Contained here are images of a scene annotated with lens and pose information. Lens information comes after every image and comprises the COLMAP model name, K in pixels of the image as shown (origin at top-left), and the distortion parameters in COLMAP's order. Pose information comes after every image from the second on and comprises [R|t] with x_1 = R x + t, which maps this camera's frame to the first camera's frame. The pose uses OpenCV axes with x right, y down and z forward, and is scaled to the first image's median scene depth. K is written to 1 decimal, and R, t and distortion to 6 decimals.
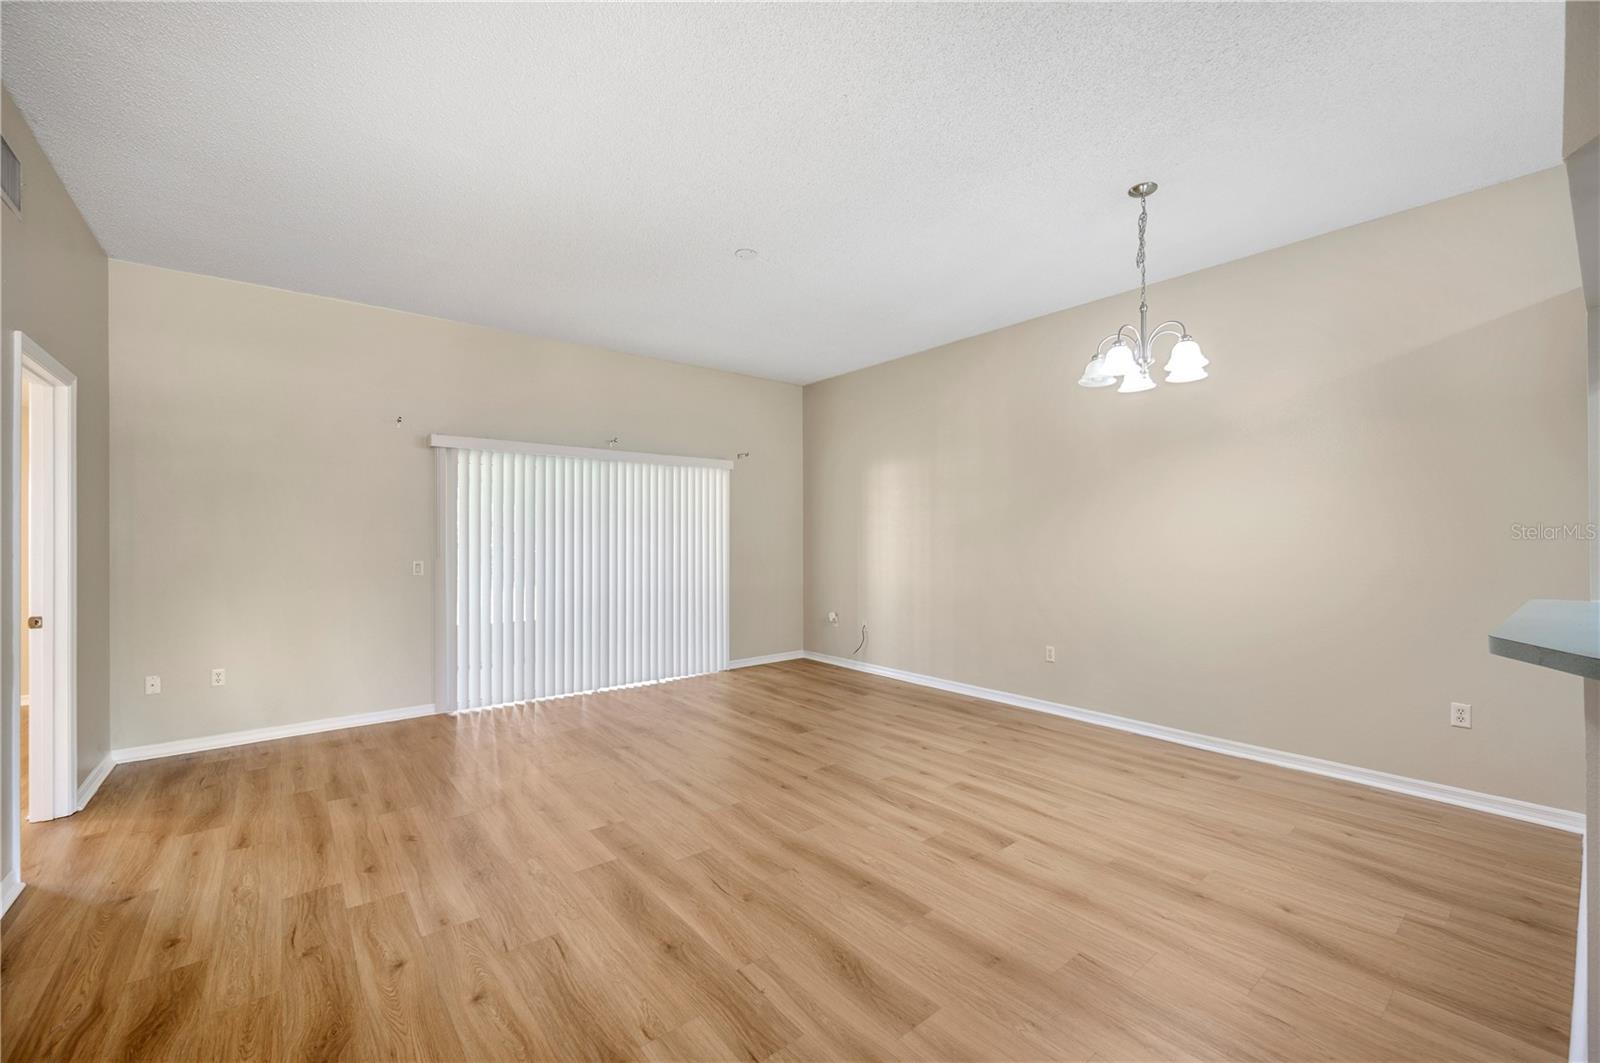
lens RADIAL K [[634.3, 0, 803.0], [0, 634.3, 537.4], [0, 0, 1]] dist [-0.002566, -0.000554]
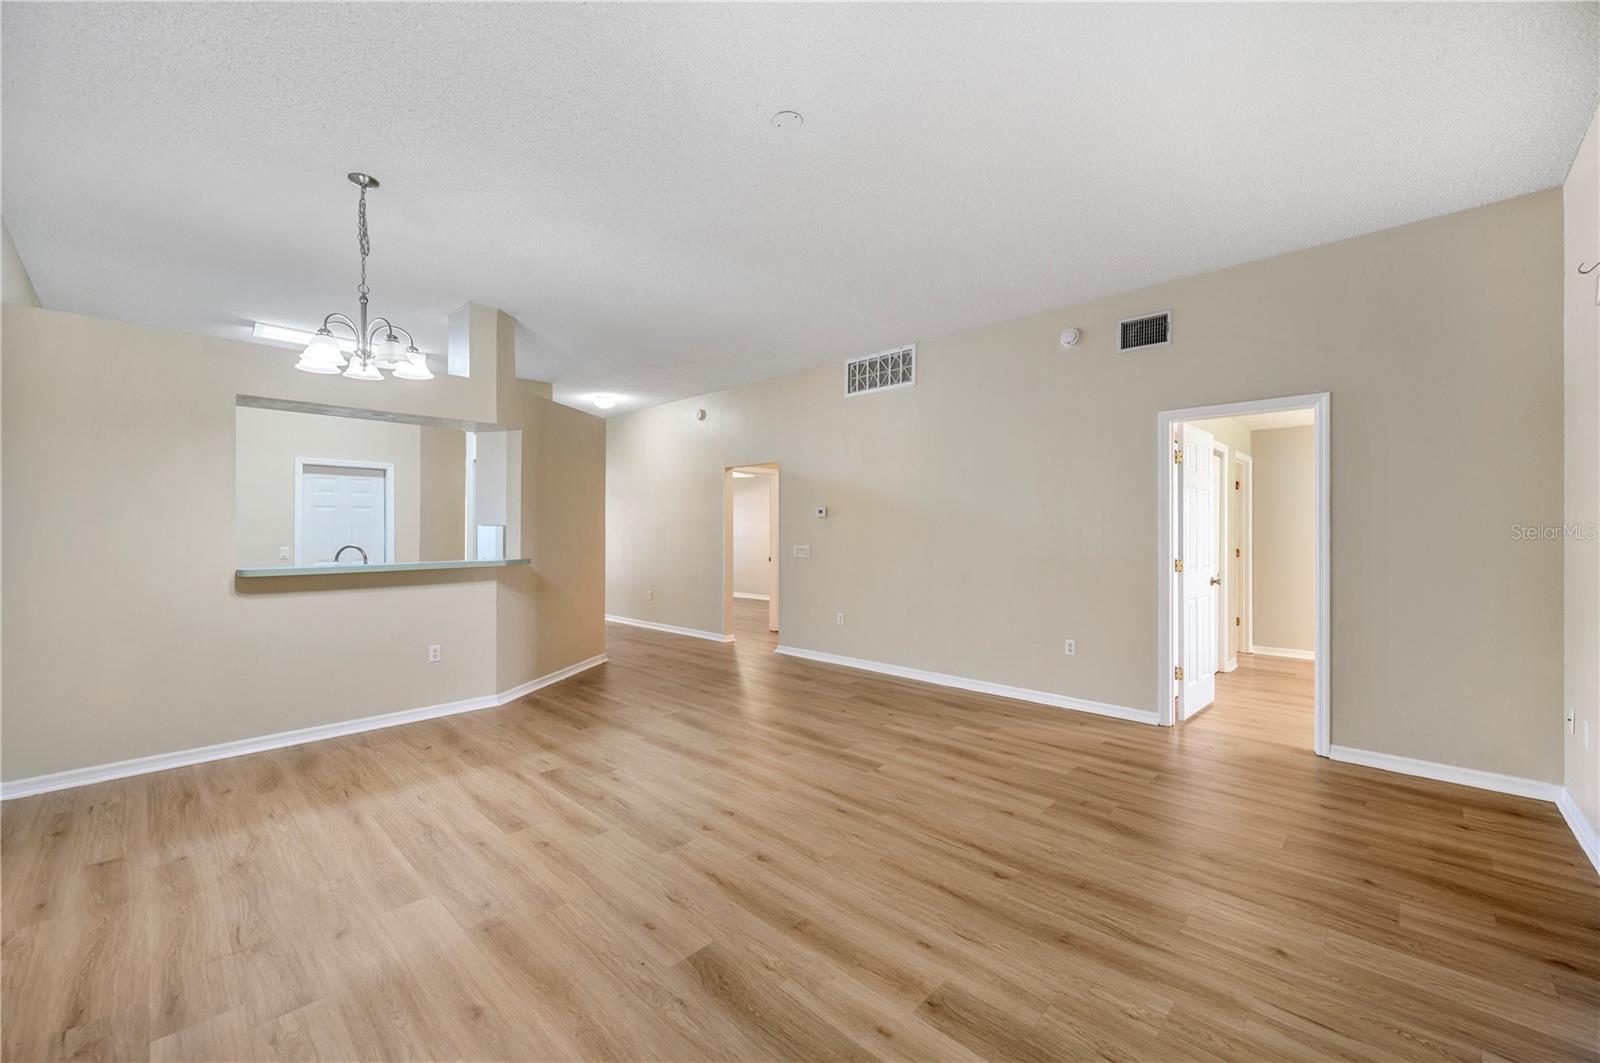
lens RADIAL K [[634.3, 0, 803.0], [0, 634.3, 537.4], [0, 0, 1]] dist [-0.002566, -0.000554]
pose [[-0.992483, 0.005067, -0.122275, -0.026580], [0.003905, 0.999945, 0.009737, 0.004693], [0.122318, 0.009187, -0.992448, 2.094598]]
